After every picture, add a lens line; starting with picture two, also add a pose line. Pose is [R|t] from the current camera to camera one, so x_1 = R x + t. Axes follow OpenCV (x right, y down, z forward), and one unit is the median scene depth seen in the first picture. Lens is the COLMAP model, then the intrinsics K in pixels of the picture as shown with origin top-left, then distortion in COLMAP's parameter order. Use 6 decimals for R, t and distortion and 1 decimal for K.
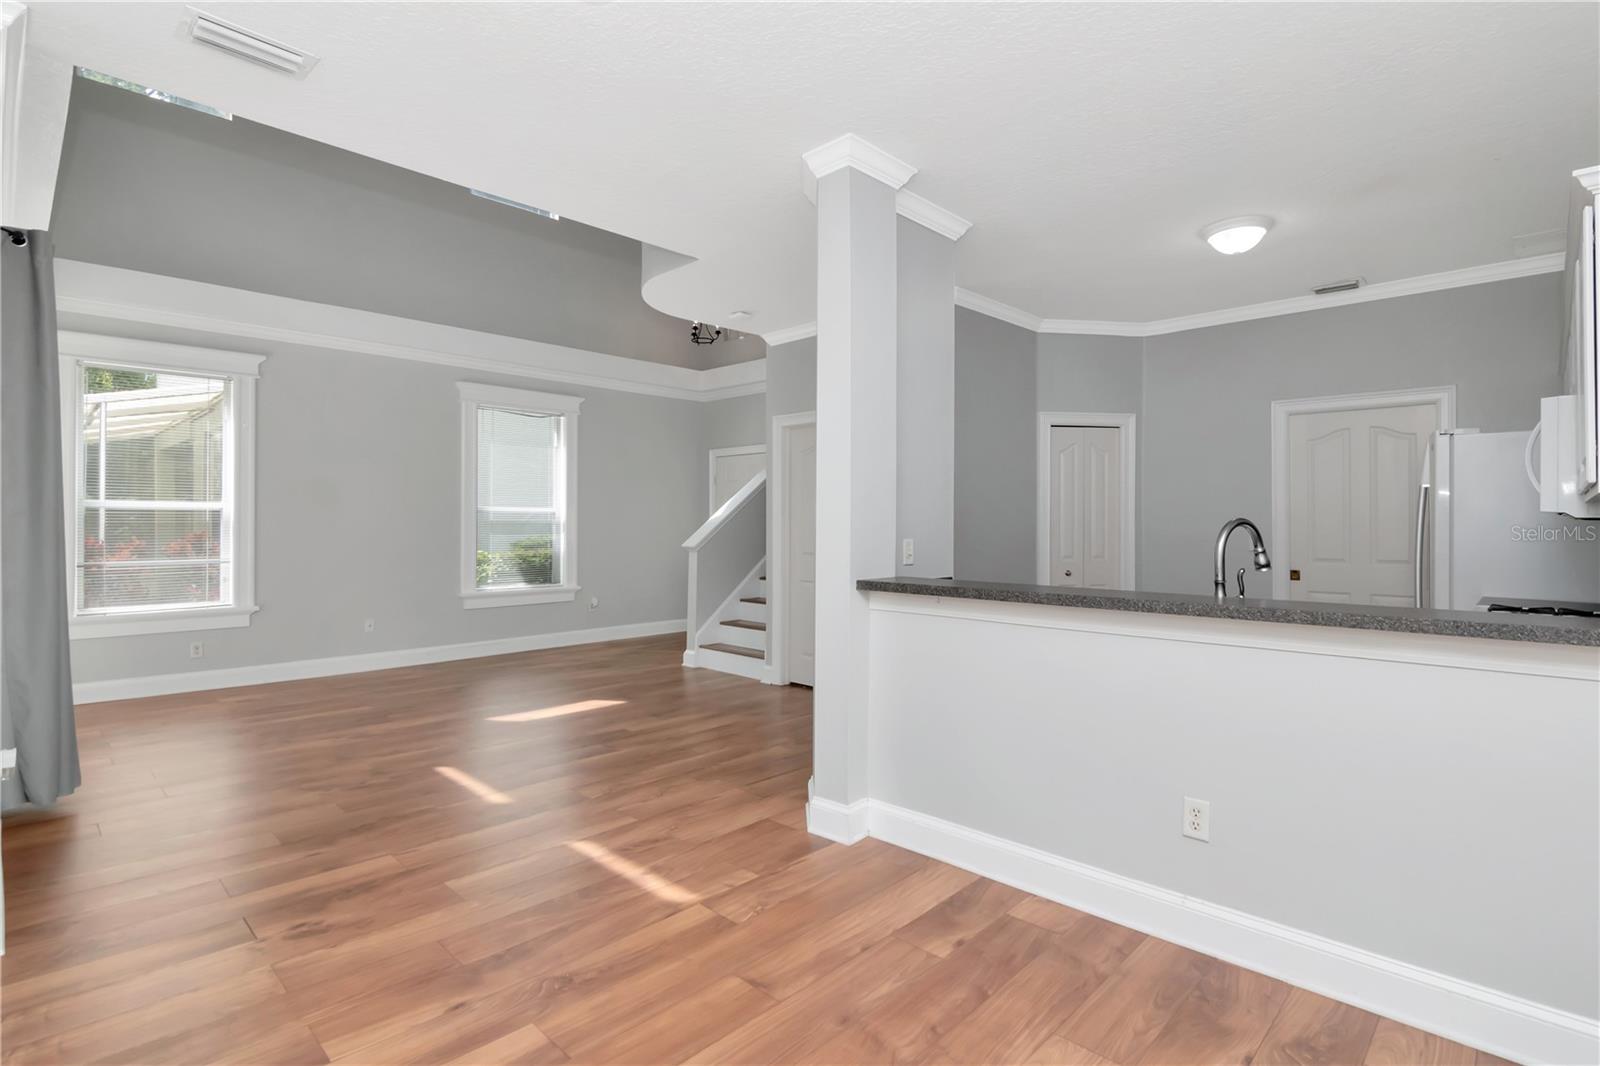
lens RADIAL K [[775.0, 0, 800.4], [0, 775.0, 527.6], [0, 0, 1]] dist [0.002963, -0.004750]
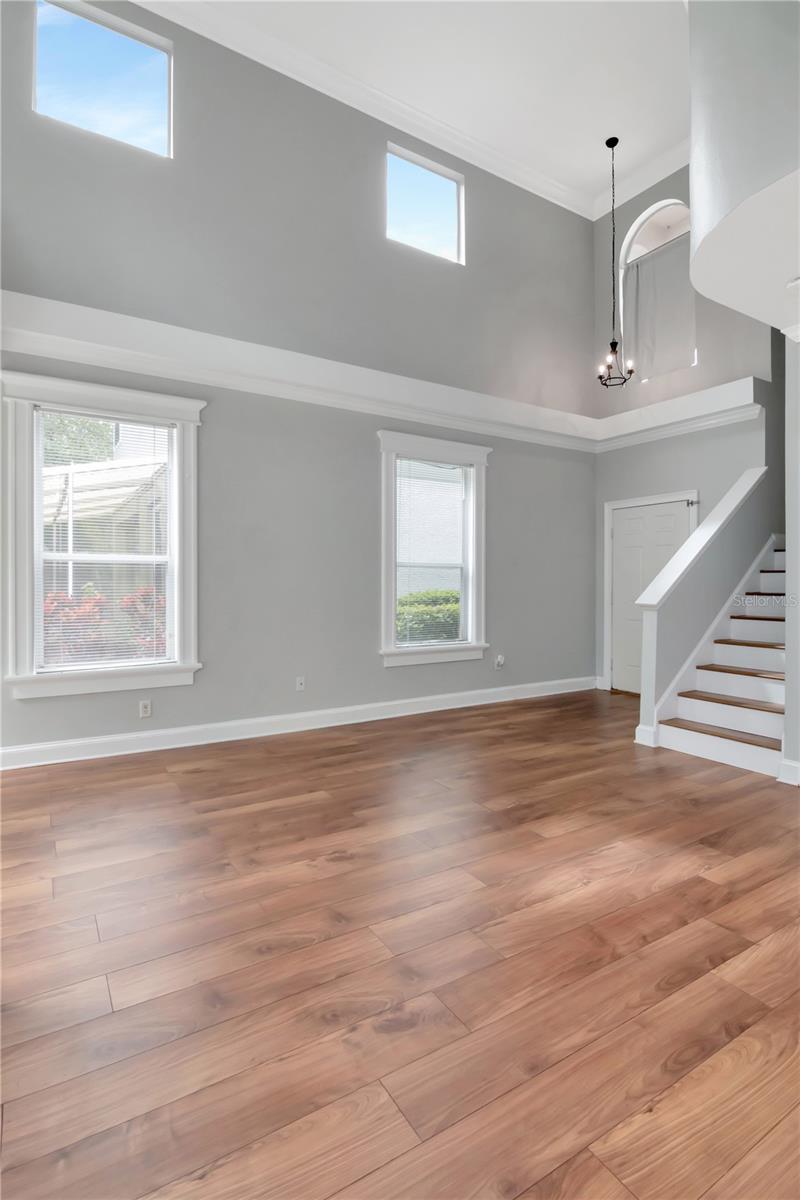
lens RADIAL K [[581.2, 0, 399.3], [0, 581.2, 595.1], [0, 0, 1]] dist [0.002963, -0.004750]
pose [[0.970754, 0.003544, -0.240048, -0.285668], [-0.000755, 0.999931, 0.011712, 0.008675], [0.240073, -0.011188, 0.970690, 0.358386]]
